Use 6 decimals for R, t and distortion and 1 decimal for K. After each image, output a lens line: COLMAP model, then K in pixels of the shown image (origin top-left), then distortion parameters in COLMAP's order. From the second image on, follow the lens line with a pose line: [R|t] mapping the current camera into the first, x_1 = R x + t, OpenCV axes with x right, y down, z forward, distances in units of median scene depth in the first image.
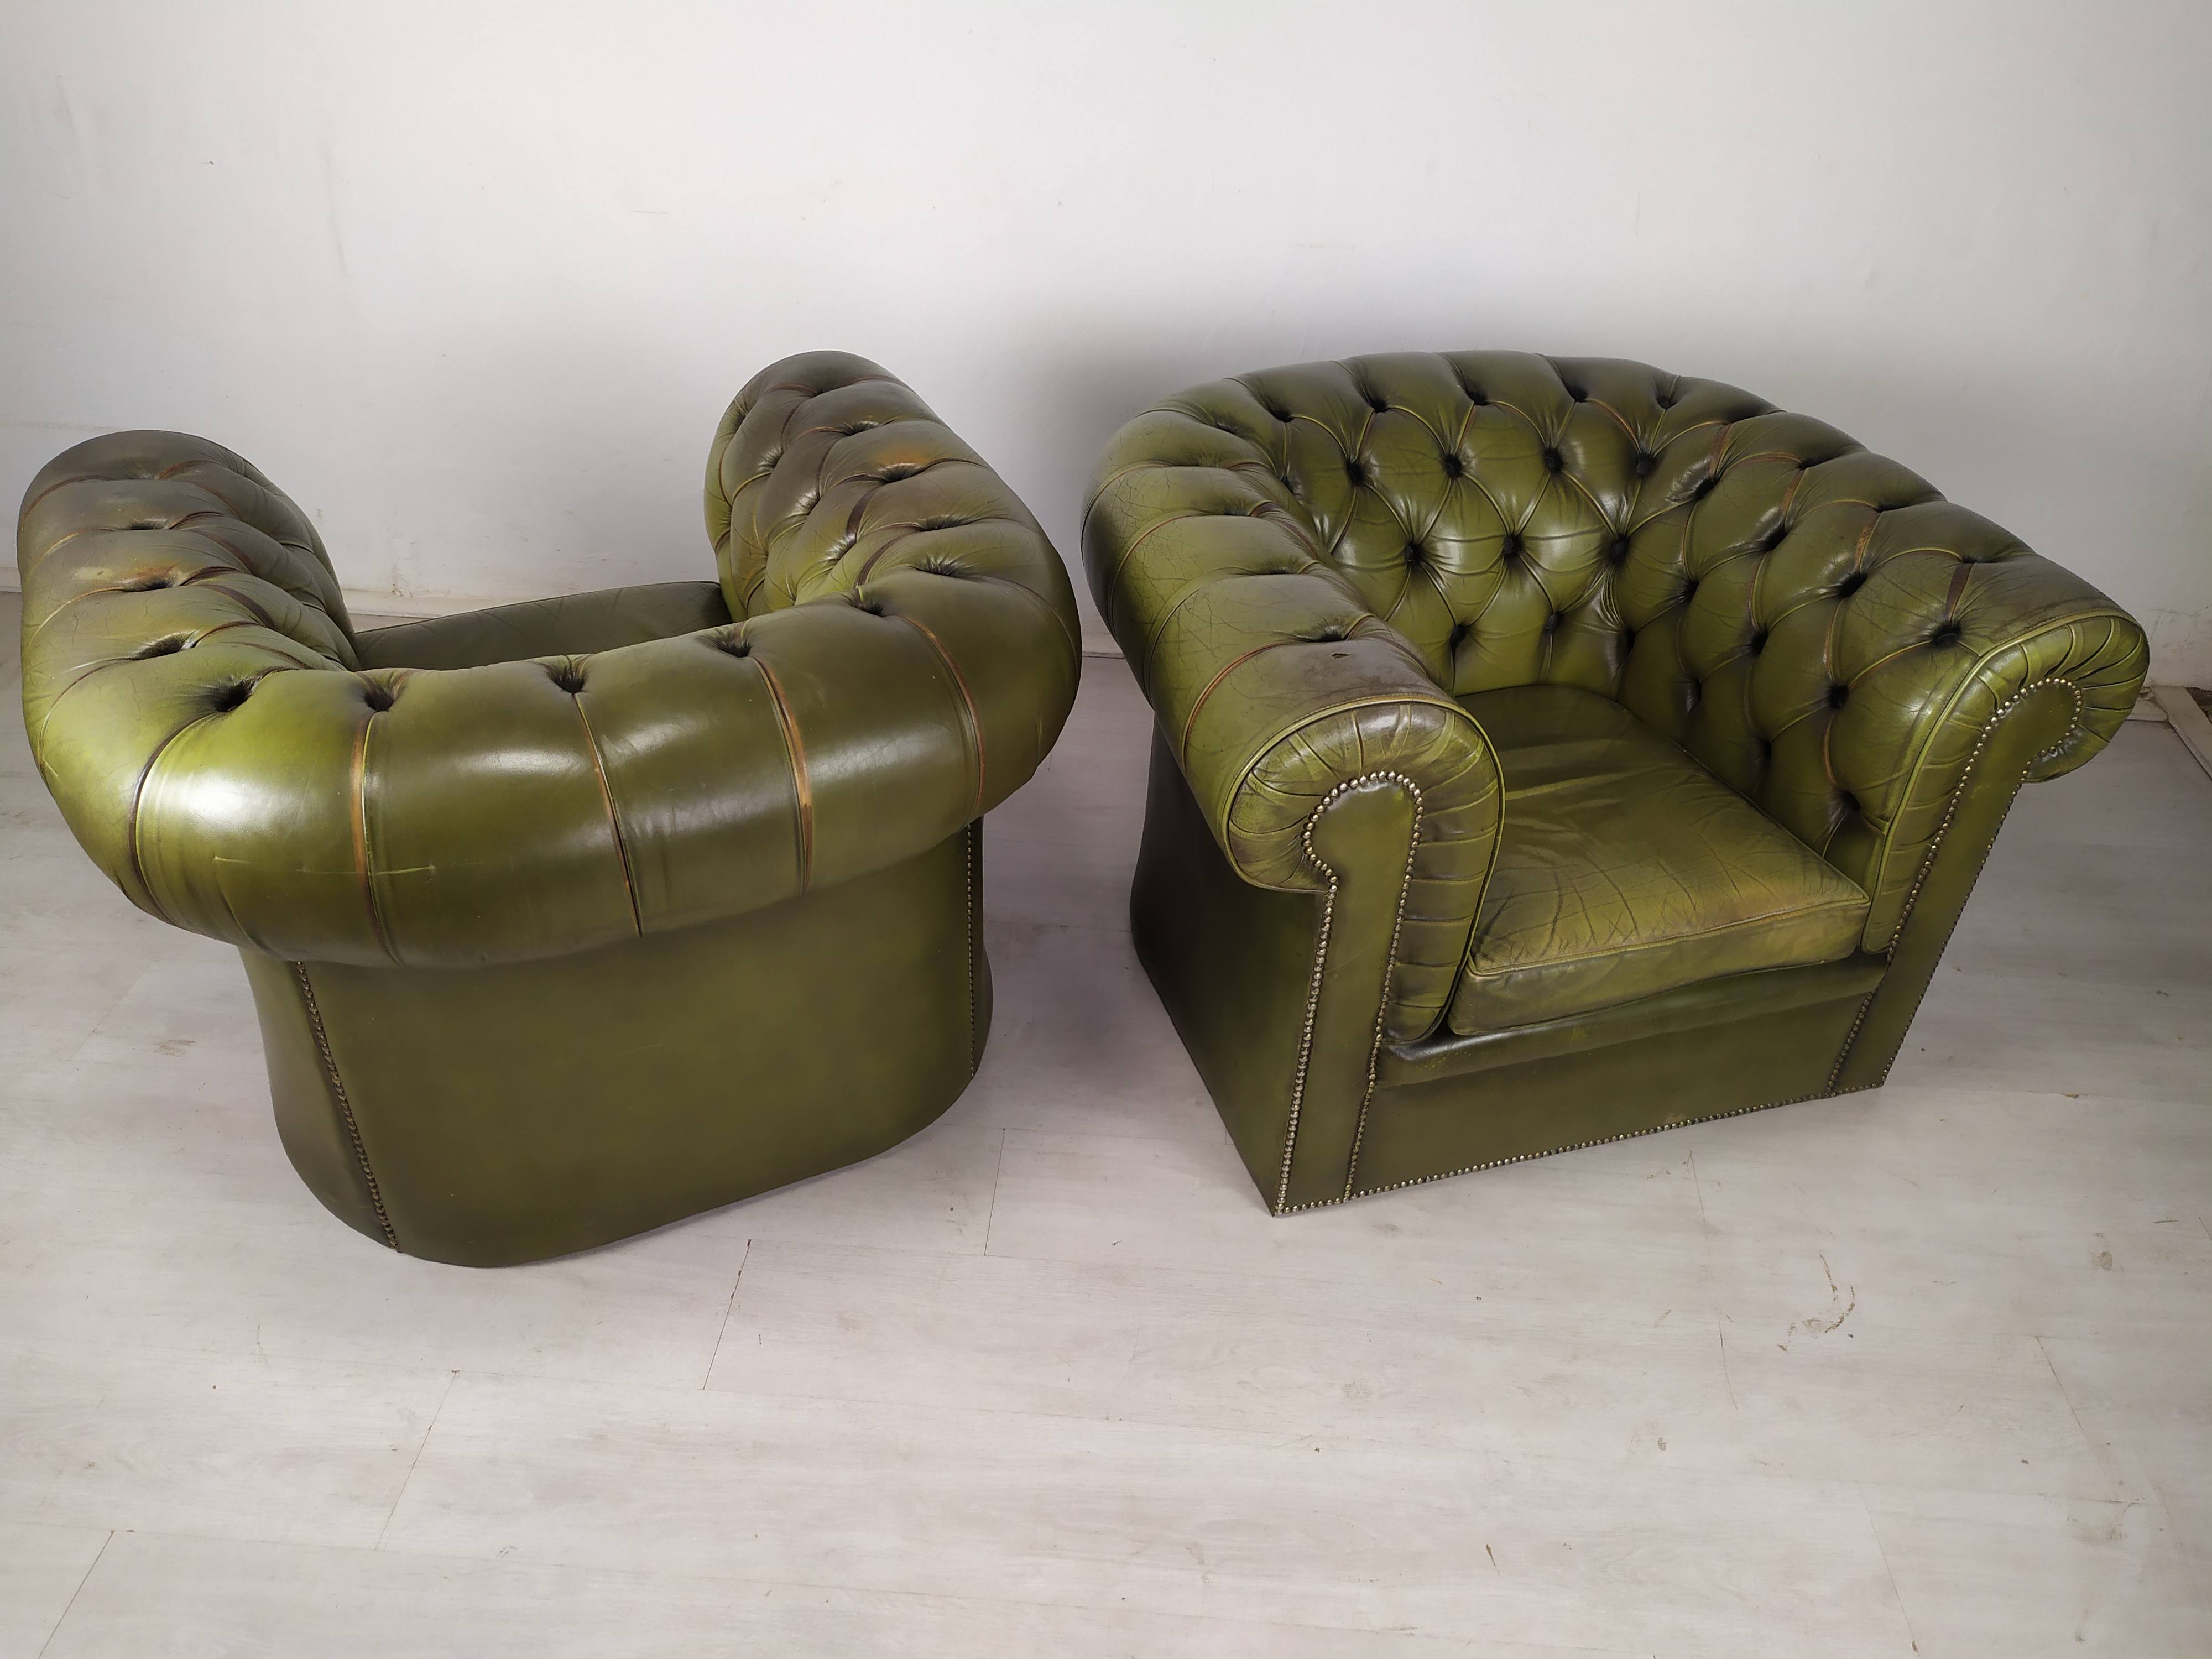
lens RADIAL K [[1629.4, 0, 1115.0], [0, 1629.4, 828.1], [0, 0, 1]] dist [0.012518, -0.000162]
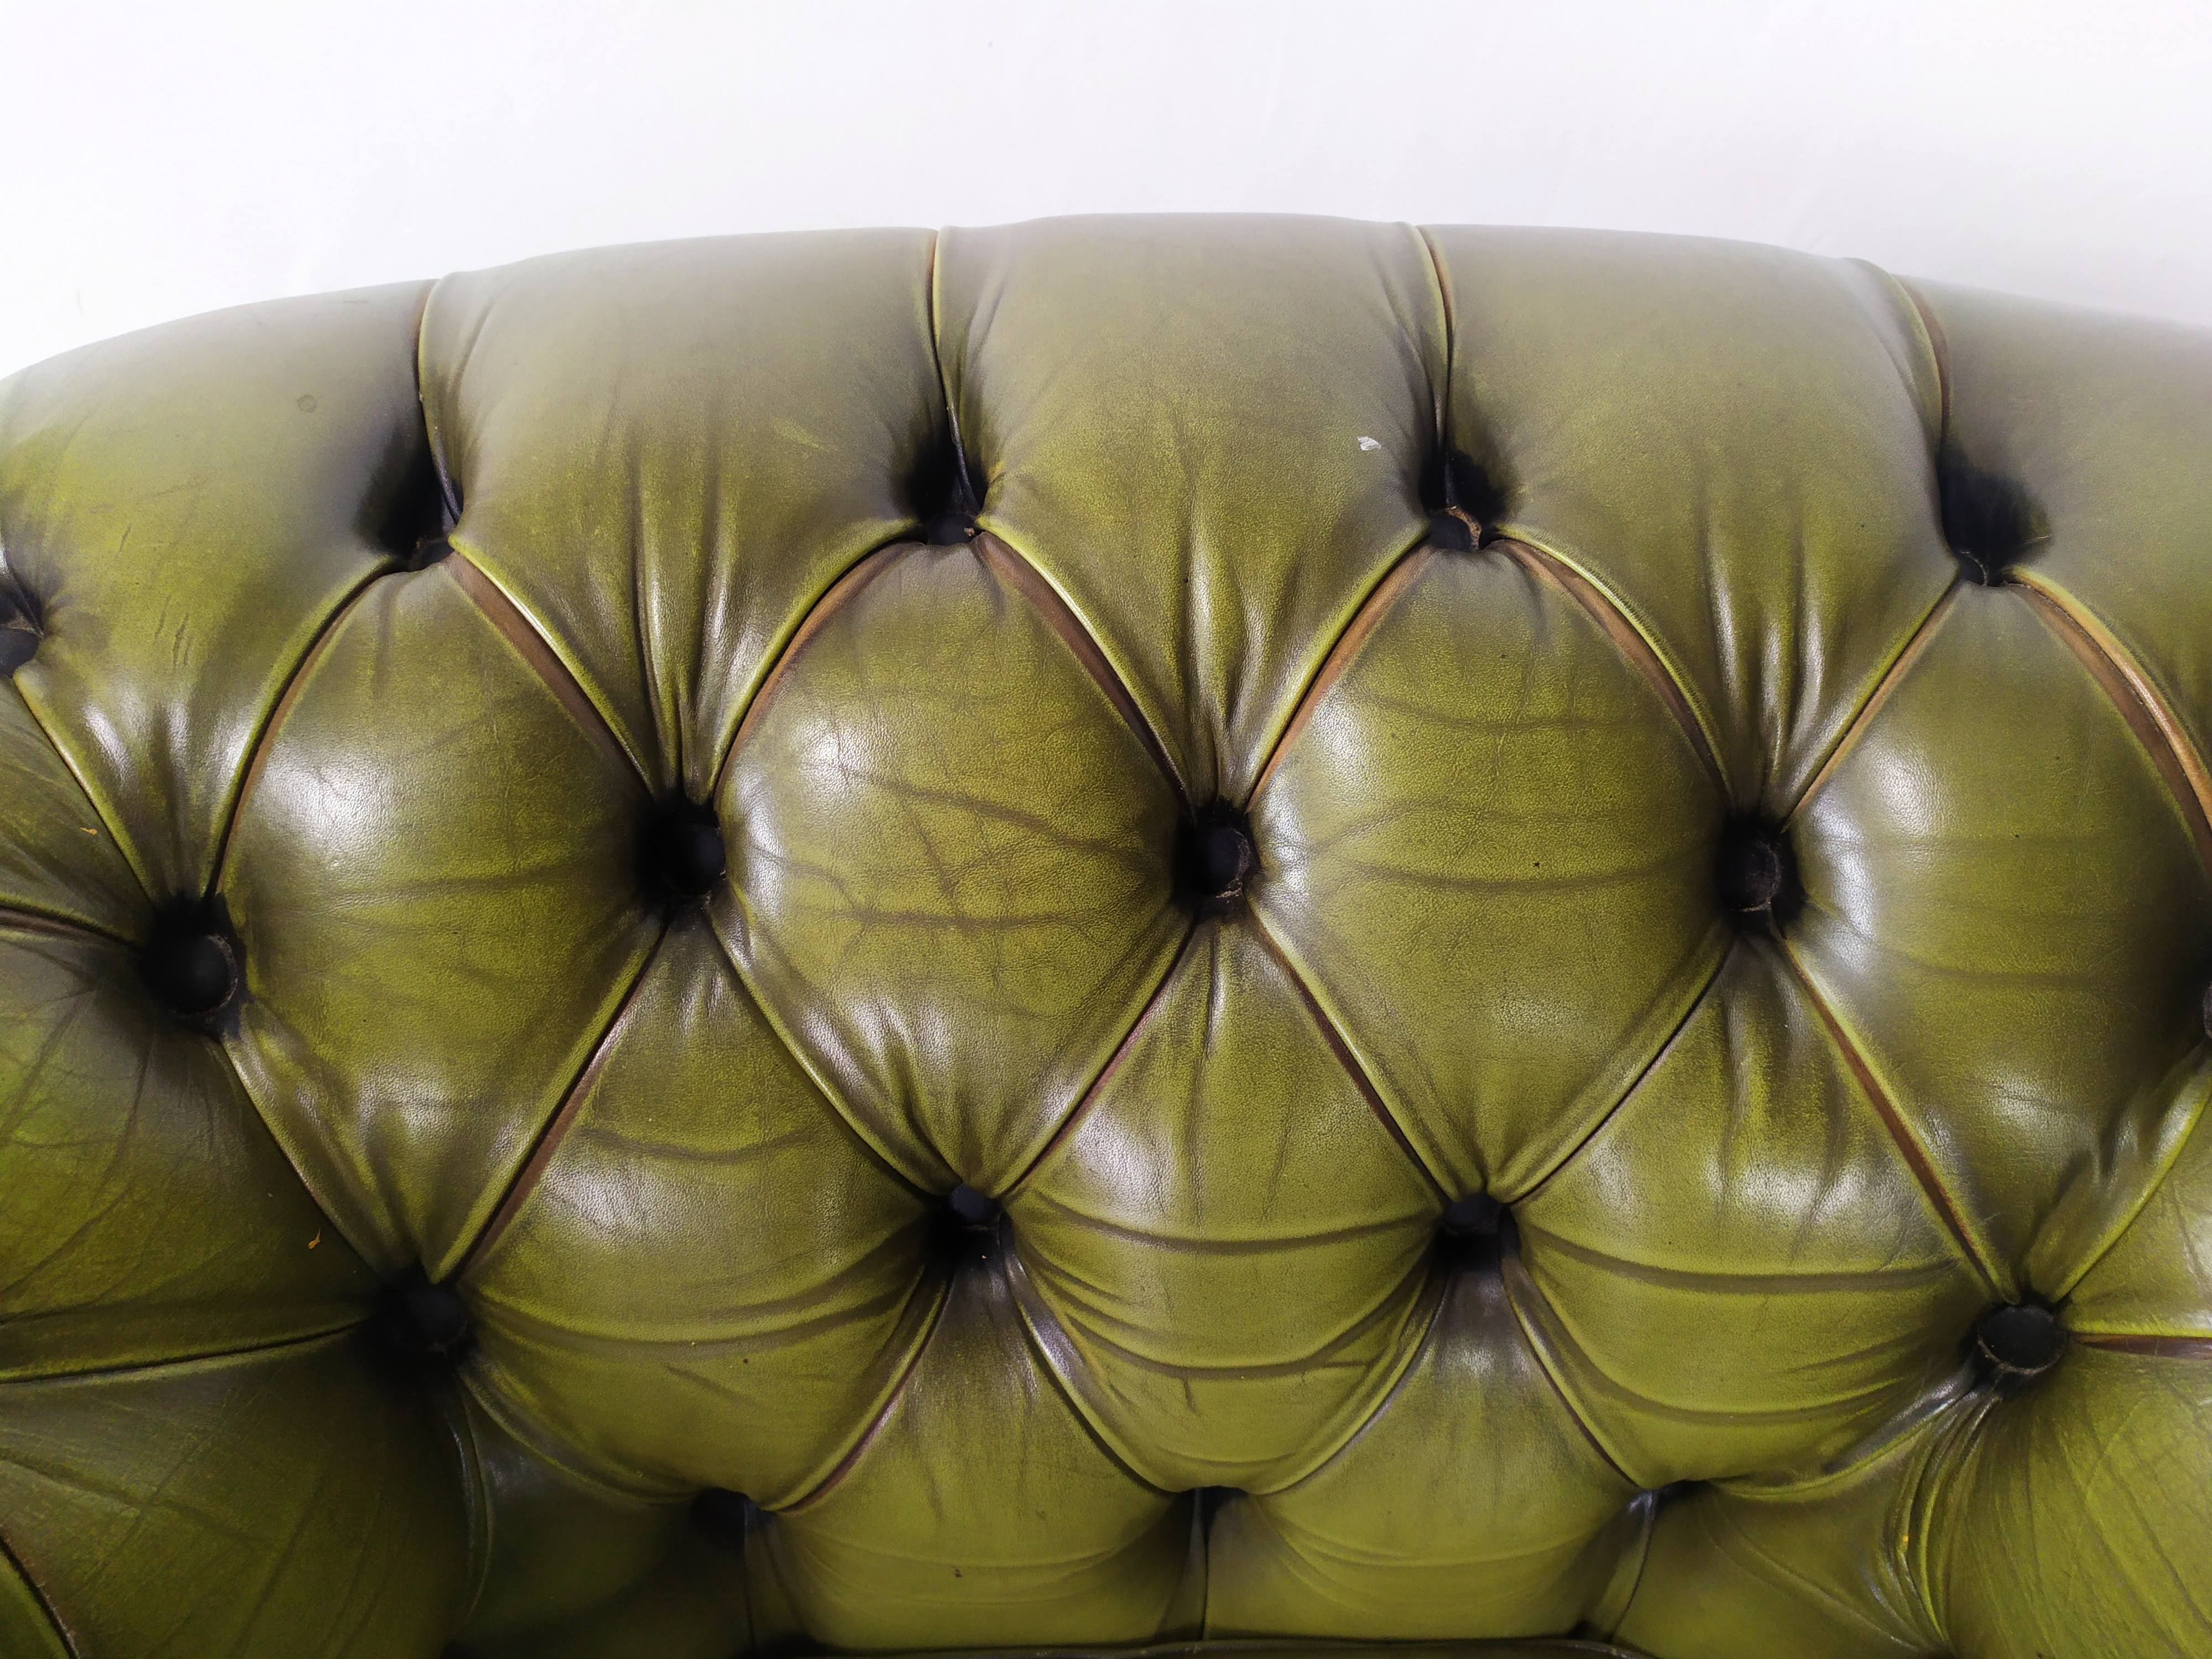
lens RADIAL K [[1690.6, 0, 1136.1], [0, 1690.6, 843.3], [0, 0, 1]] dist [0.014275, -0.003666]
pose [[0.960785, 0.172731, -0.216926, 0.272002], [-0.132623, 0.973256, 0.187575, -0.293492], [0.243524, -0.151450, 0.957997, 0.887593]]
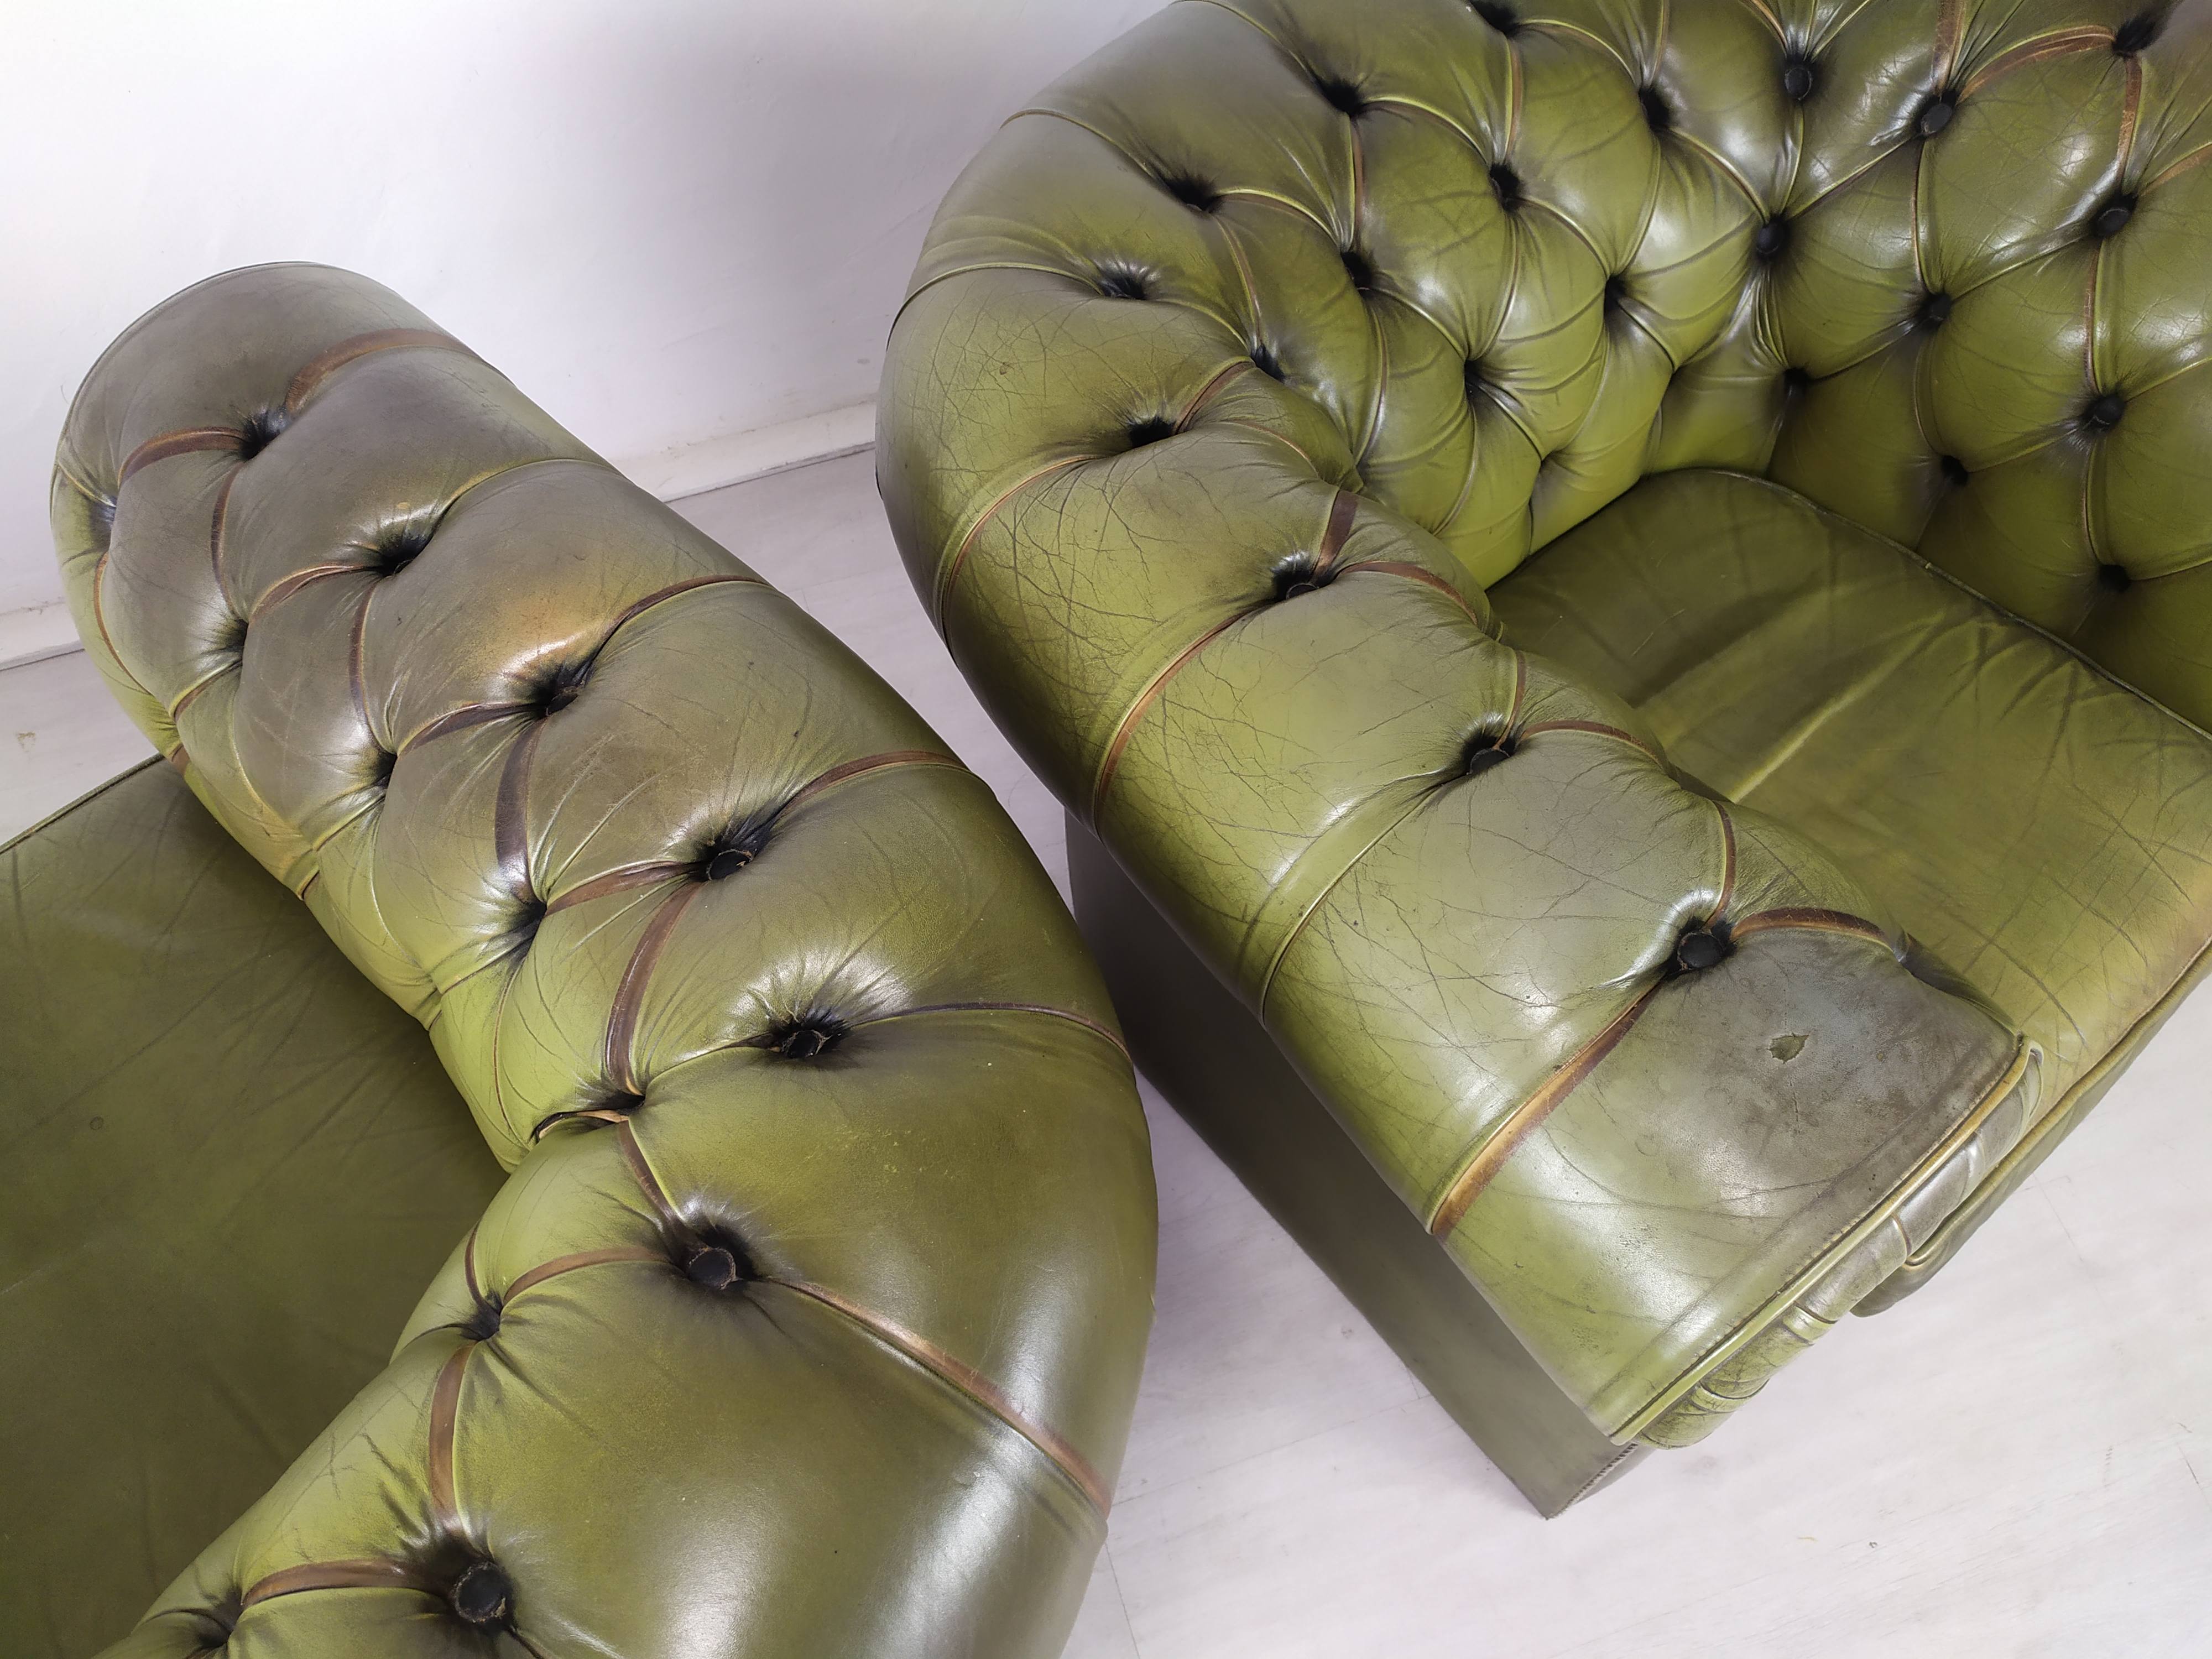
lens RADIAL K [[1605.3, 0, 1140.8], [0, 1605.3, 854.8], [0, 0, 1]] dist [0.002878, -0.003049]
pose [[0.925684, -0.350091, 0.143336, -0.060998], [0.265338, 0.870929, 0.413616, -0.313743], [-0.269639, -0.344846, 0.899098, 0.541627]]
